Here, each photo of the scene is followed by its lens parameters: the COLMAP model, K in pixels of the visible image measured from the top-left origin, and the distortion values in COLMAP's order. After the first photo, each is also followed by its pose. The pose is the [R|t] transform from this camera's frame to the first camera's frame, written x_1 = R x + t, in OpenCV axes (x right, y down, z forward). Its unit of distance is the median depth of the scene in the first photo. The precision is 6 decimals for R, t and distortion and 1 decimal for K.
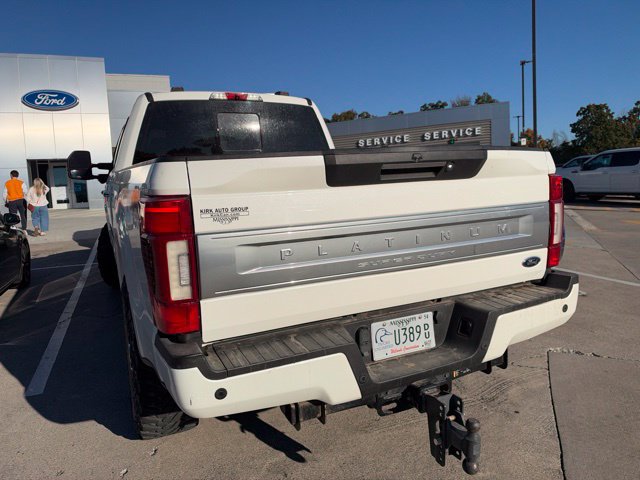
lens RADIAL K [[463.7, 0, 326.5], [0, 463.7, 242.0], [0, 0, 1]] dist [0.029389, -0.053695]
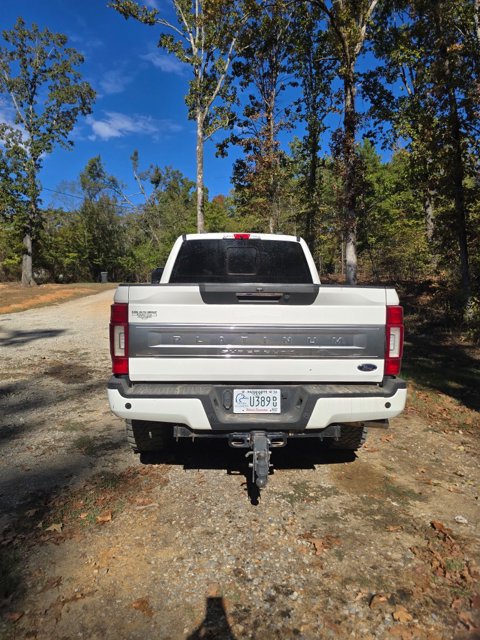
lens RADIAL K [[428.1, 0, 239.8], [0, 428.1, 323.0], [0, 0, 1]] dist [0.050324, 0.000620]
pose [[0.915815, 0.086142, -0.392253, 0.639329], [-0.108151, 0.993542, -0.034317, -0.005014], [0.386763, 0.073851, 0.919217, -0.361079]]
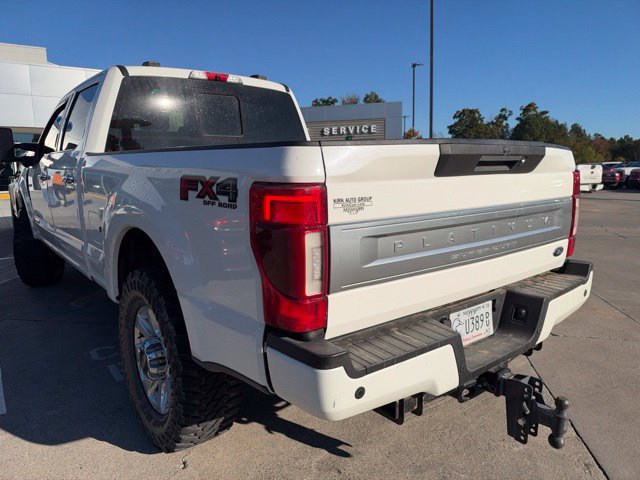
lens RADIAL K [[463.7, 0, 327.0], [0, 463.7, 252.9], [0, 0, 1]] dist [0.029389, -0.053695]
pose [[0.972643, -0.012264, 0.231981, -0.373532], [0.003665, 0.999291, 0.037462, 0.002693], [-0.232276, -0.035587, 0.971999, 0.073659]]
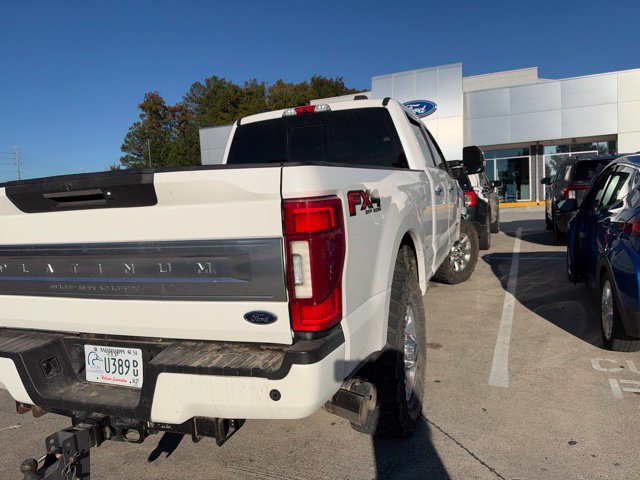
lens RADIAL K [[463.7, 0, 325.8], [0, 463.7, 236.9], [0, 0, 1]] dist [0.029389, -0.053695]
pose [[0.684095, 0.067474, -0.726265, 1.133347], [-0.066429, 0.997337, 0.030087, -0.124489], [0.726361, 0.027662, 0.686756, 0.625653]]
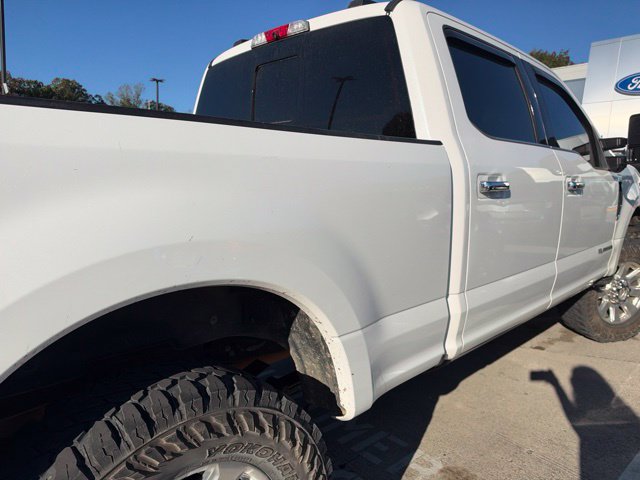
lens RADIAL K [[463.7, 0, 333.0], [0, 463.7, 231.7], [0, 0, 1]] dist [0.029389, -0.053695]
pose [[0.329436, 0.151837, -0.931889, 0.828591], [-0.156425, 0.982122, 0.104723, -0.247903], [0.931130, 0.111272, 0.347297, 1.657662]]
